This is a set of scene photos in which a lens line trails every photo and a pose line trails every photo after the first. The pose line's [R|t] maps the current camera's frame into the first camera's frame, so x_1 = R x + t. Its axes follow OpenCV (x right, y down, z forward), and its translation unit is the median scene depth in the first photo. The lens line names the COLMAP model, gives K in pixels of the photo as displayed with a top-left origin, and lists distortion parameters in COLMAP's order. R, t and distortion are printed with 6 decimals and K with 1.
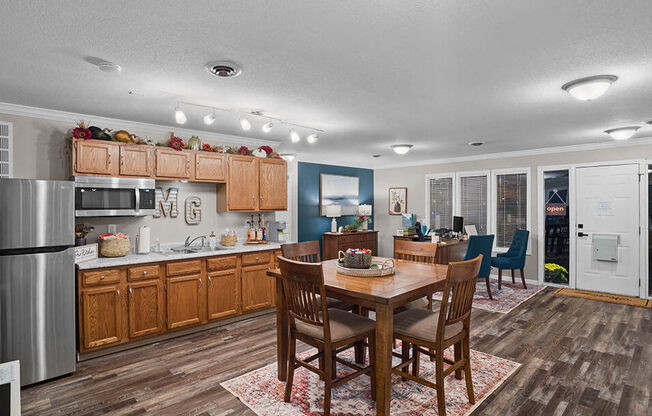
lens RADIAL K [[349.9, 0, 329.4], [0, 349.9, 216.1], [0, 0, 1]] dist [-0.050757, 0.026000]
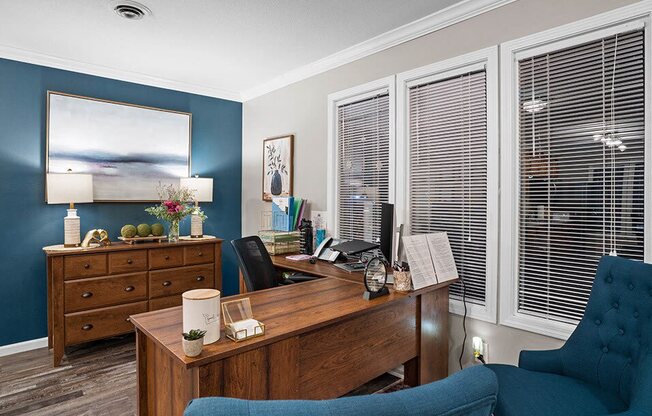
lens RADIAL K [[367.4, 0, 326.0], [0, 367.4, 208.0], [0, 0, 1]] dist [-0.049028, 0.027139]
pose [[0.999326, 0.007473, -0.035931, 0.291153], [-0.007801, 0.999929, -0.008991, 0.008156], [0.035862, 0.009265, 0.999314, 0.606907]]
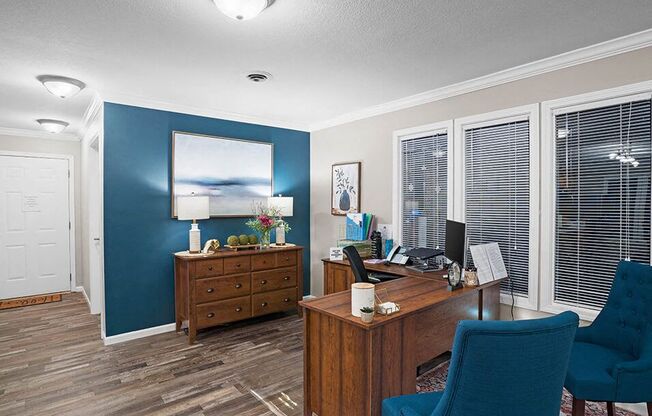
lens RADIAL K [[349.9, 0, 329.4], [0, 349.9, 216.1], [0, 0, 1]] dist [-0.050757, 0.026000]
pose [[0.996992, 0.004025, -0.077400, 0.228496], [-0.004101, 0.999991, -0.000821, -0.002672], [0.077396, 0.001136, 0.997000, 0.524241]]
